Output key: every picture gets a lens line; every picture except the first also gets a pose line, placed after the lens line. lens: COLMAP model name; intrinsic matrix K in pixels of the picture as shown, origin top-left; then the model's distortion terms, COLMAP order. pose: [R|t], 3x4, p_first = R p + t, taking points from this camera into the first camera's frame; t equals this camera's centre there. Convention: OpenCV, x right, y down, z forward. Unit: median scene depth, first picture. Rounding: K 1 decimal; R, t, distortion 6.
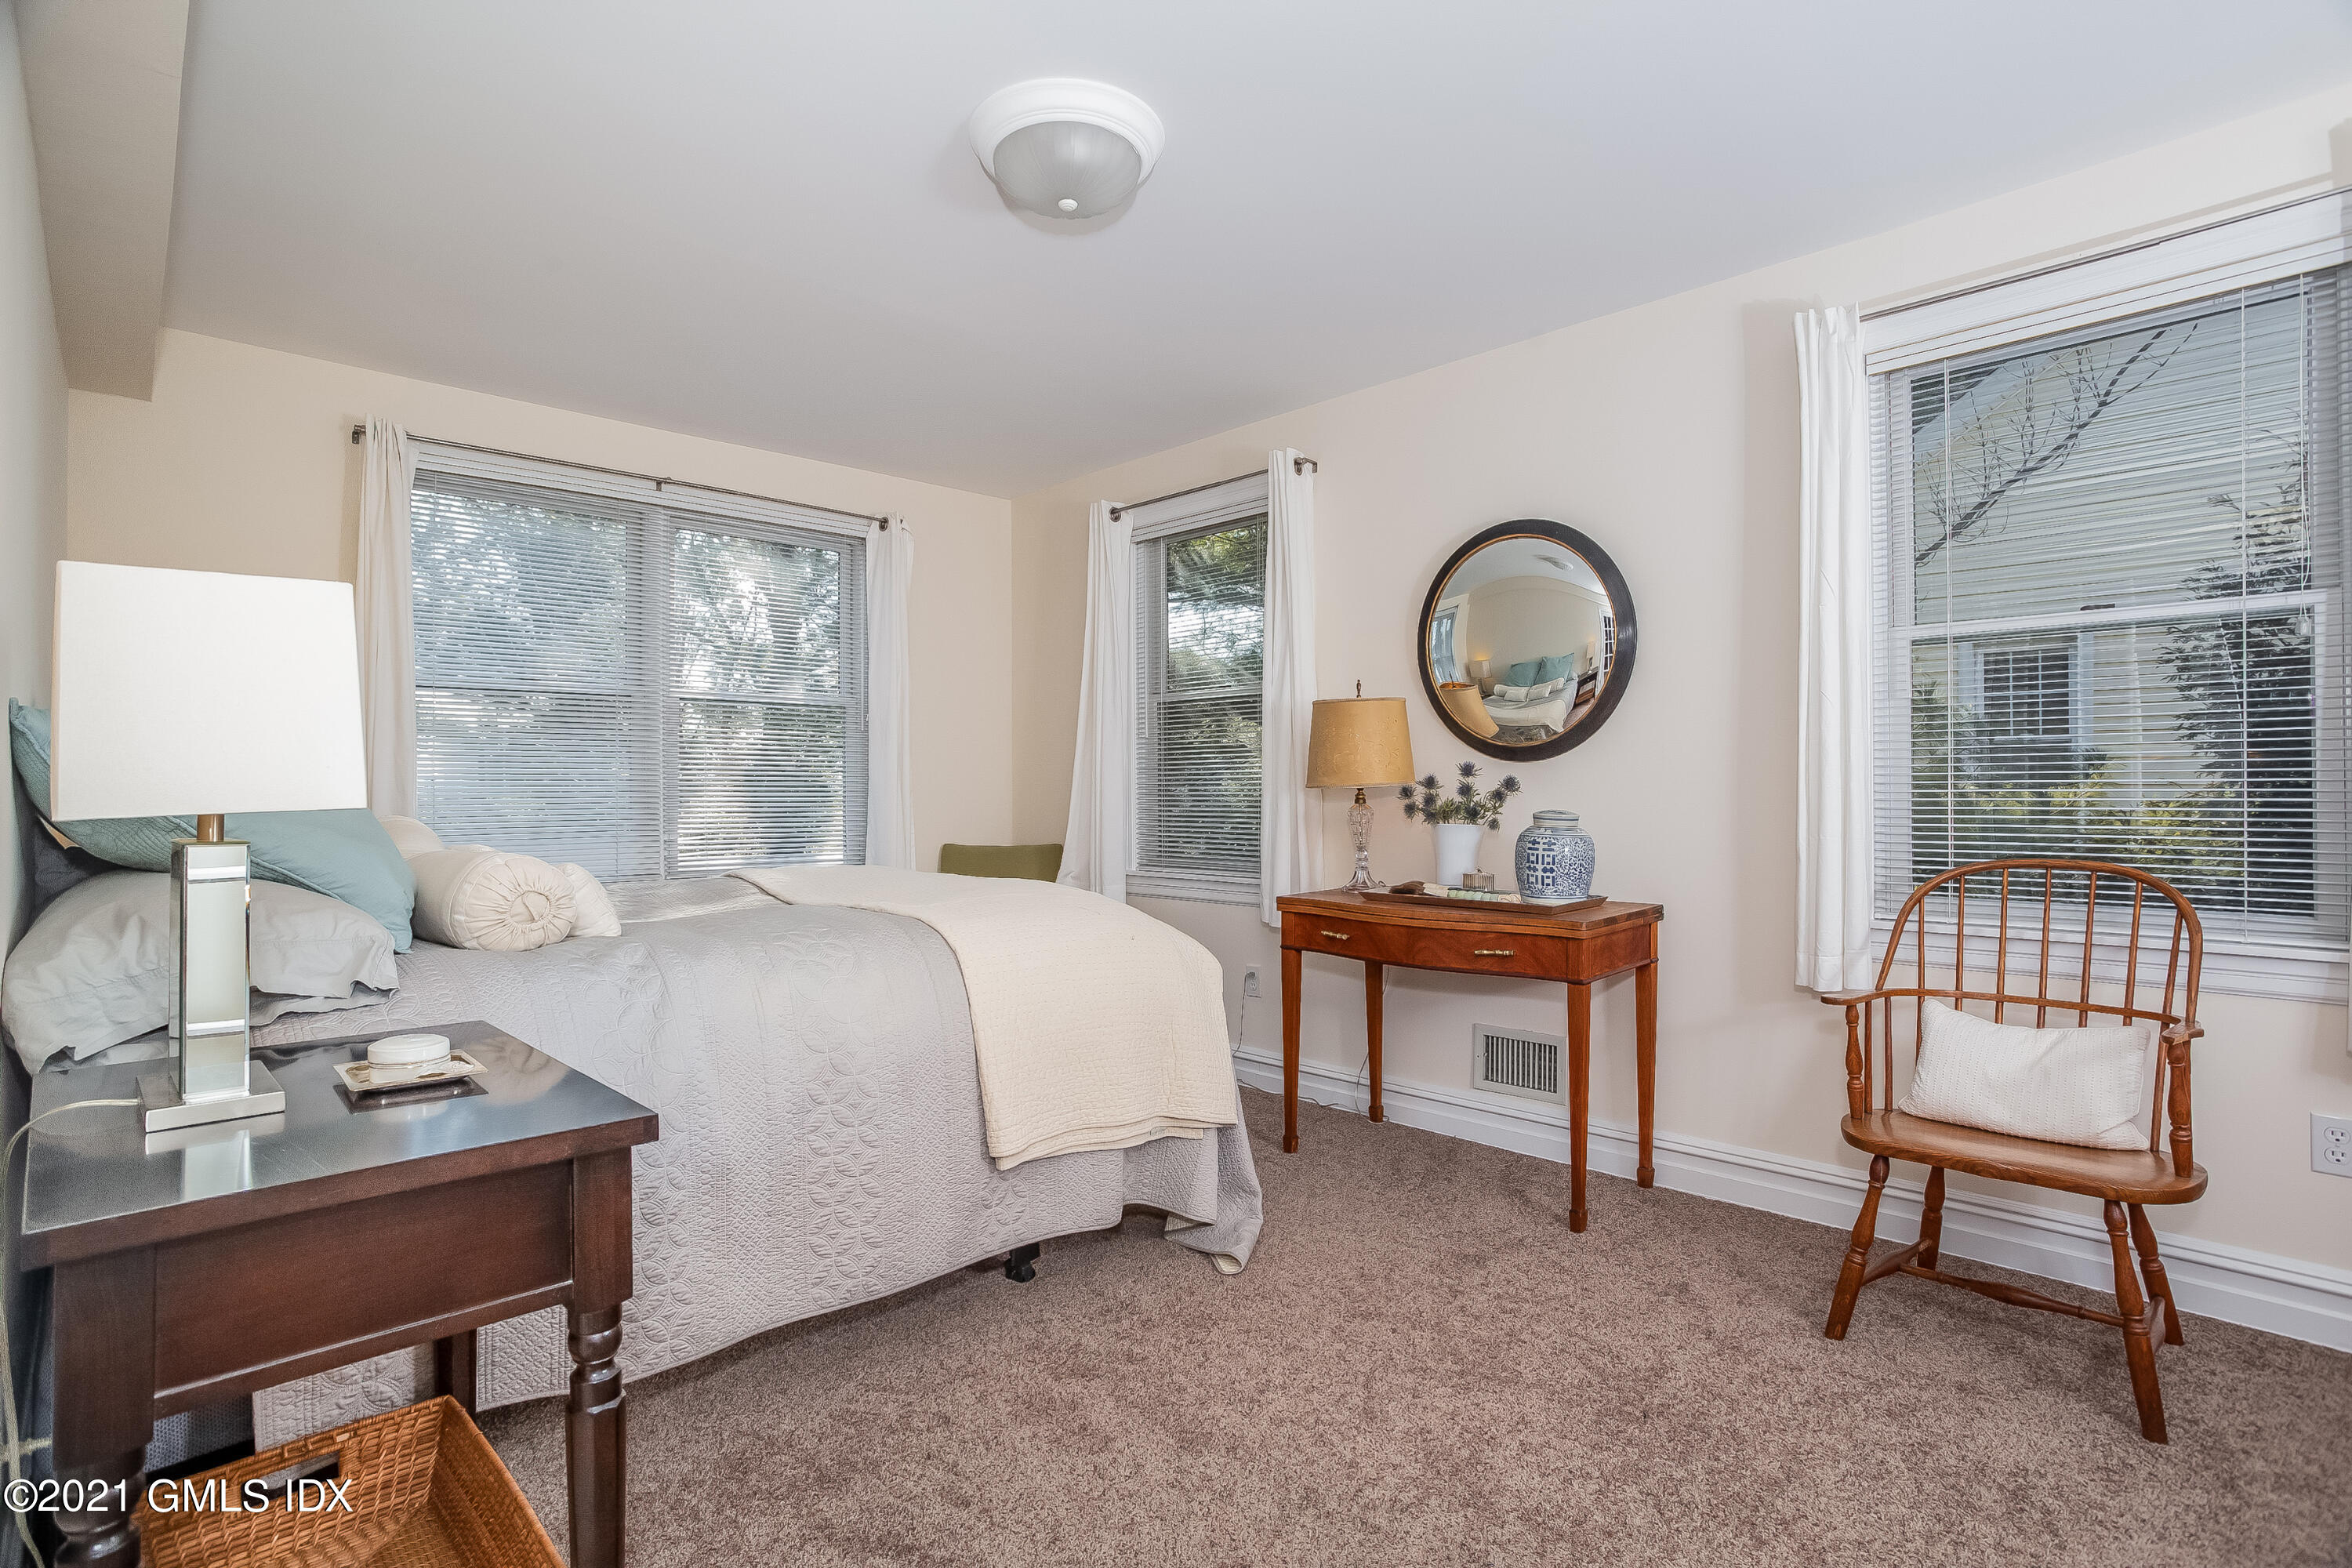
lens RADIAL K [[1159.4, 0, 1206.1], [0, 1159.4, 784.1], [0, 0, 1]] dist [-0.000291, 0.000750]
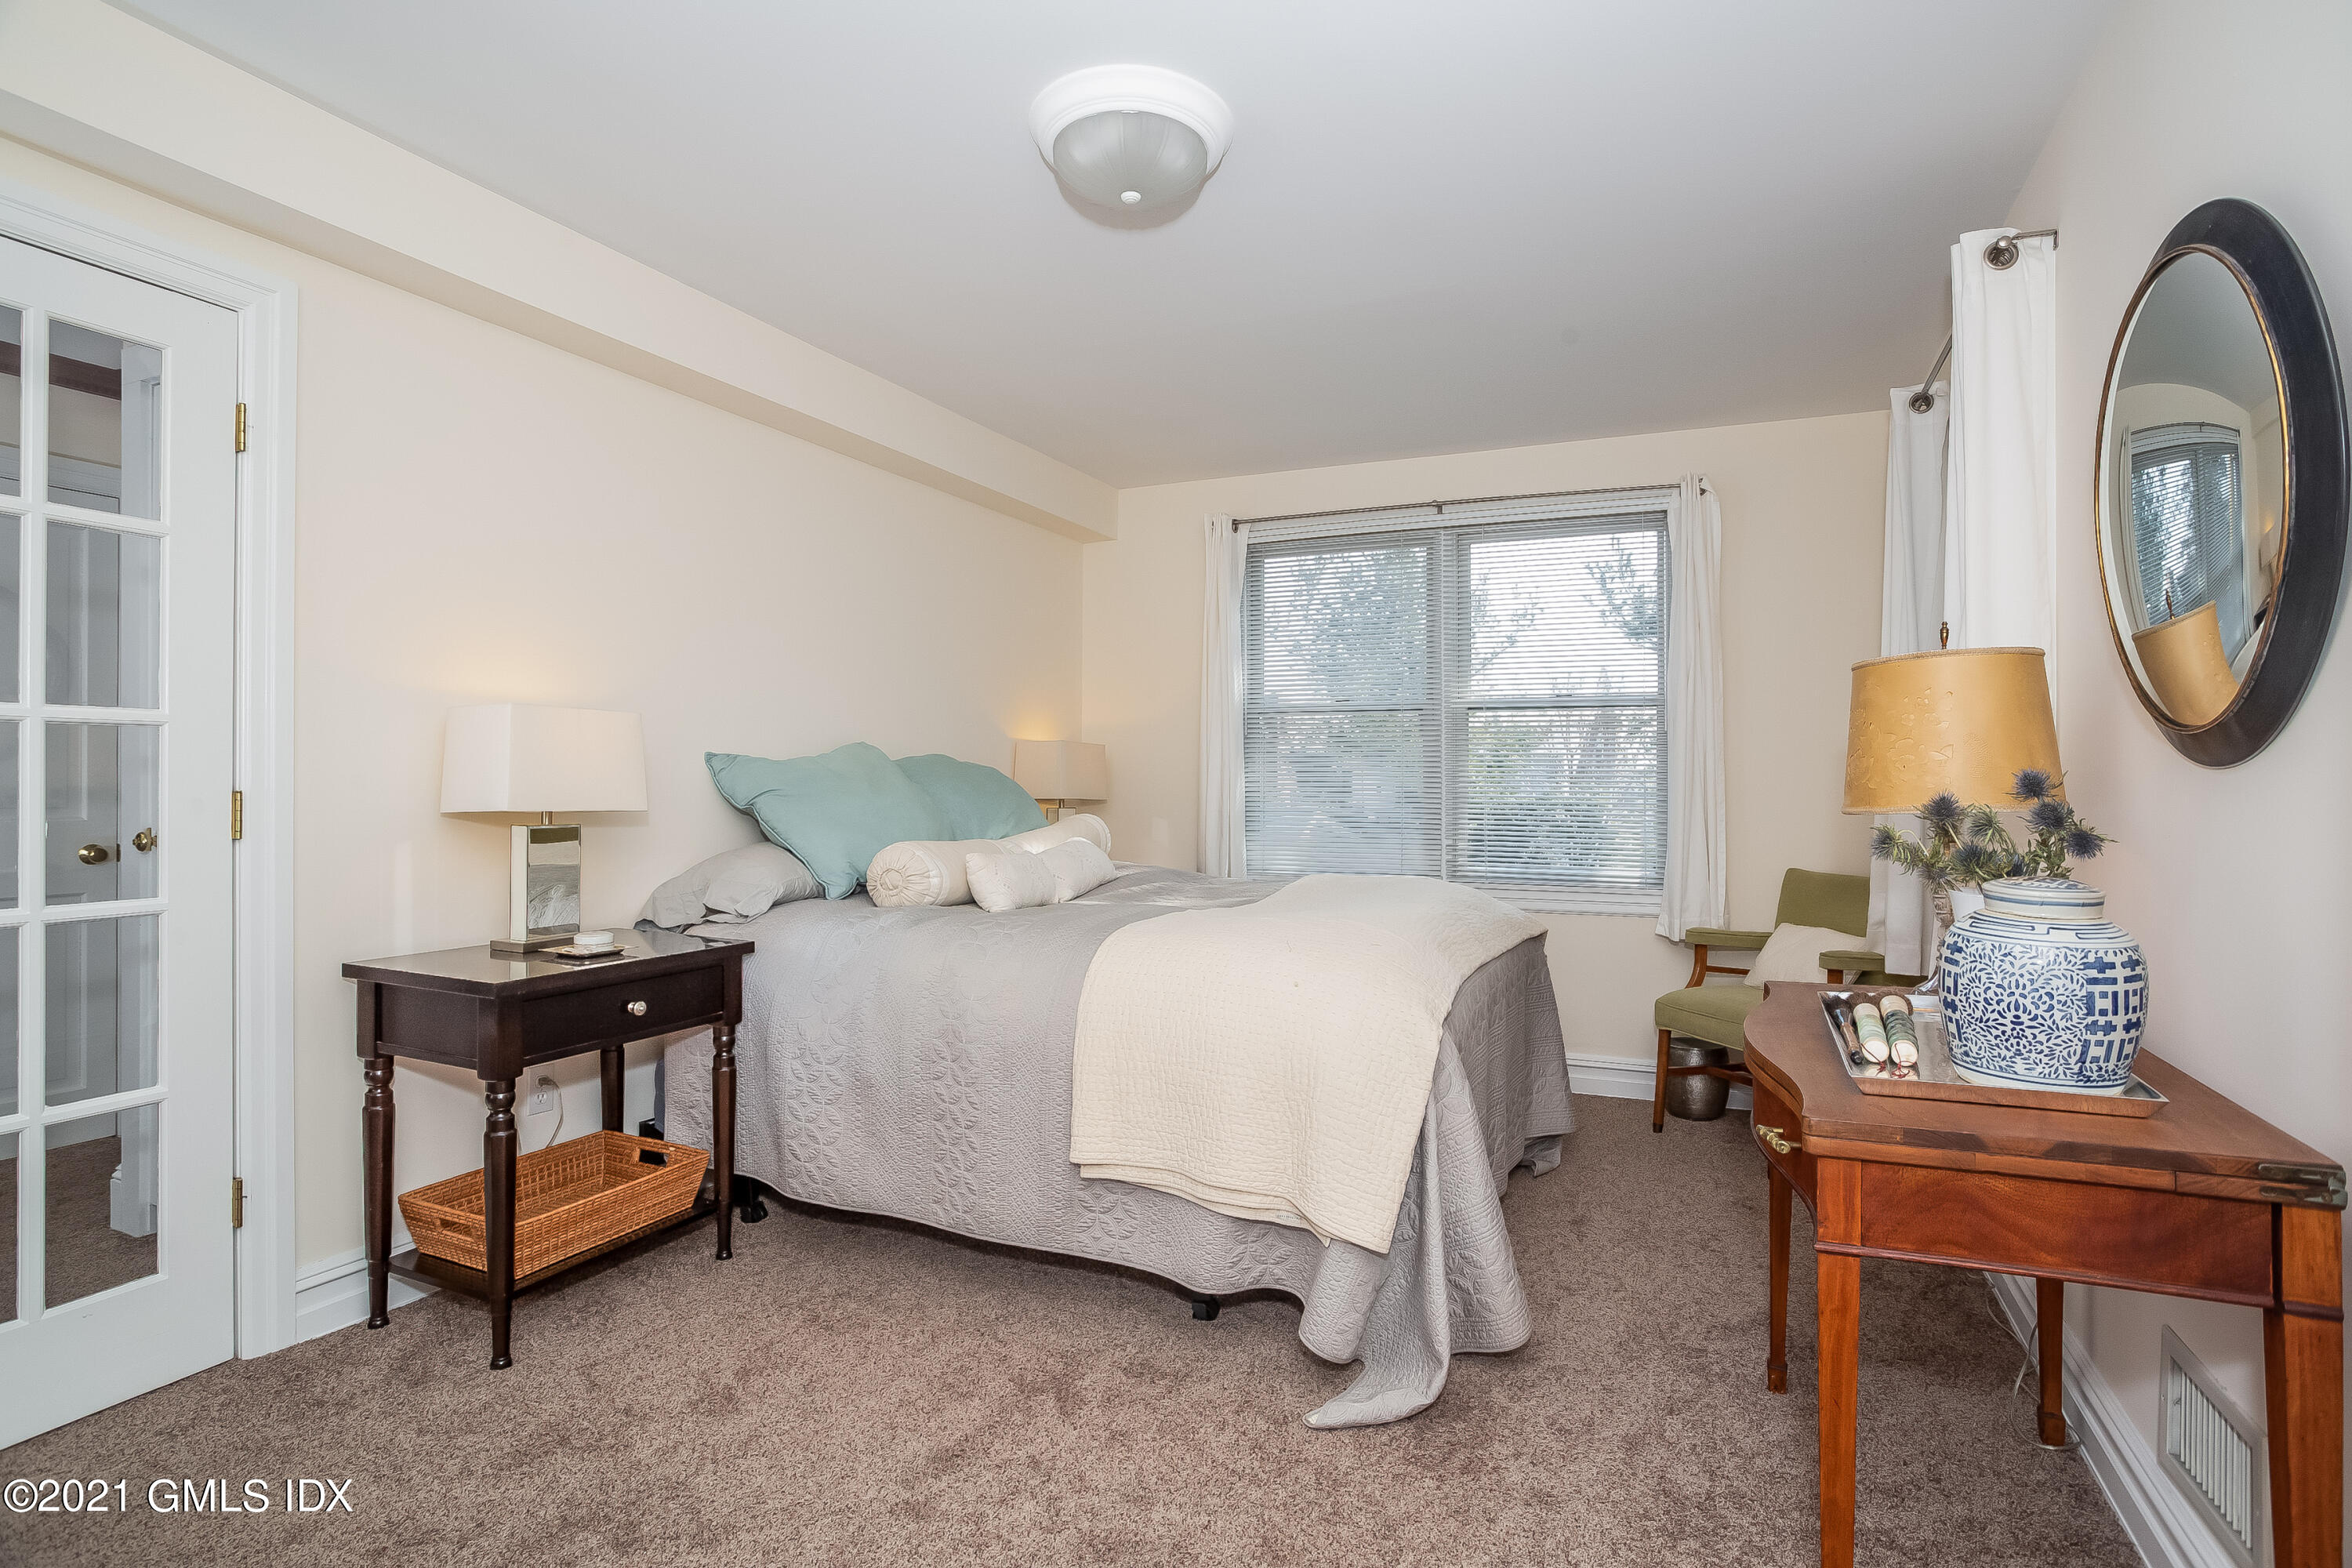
lens RADIAL K [[1222.3, 0, 1169.8], [0, 1222.3, 734.5], [0, 0, 1]] dist [-0.067381, 0.035850]
pose [[0.326807, -0.033307, -0.944504, 0.781163], [-0.001485, 0.999359, -0.035756, -0.017474], [0.945090, 0.013088, 0.326548, 0.644042]]
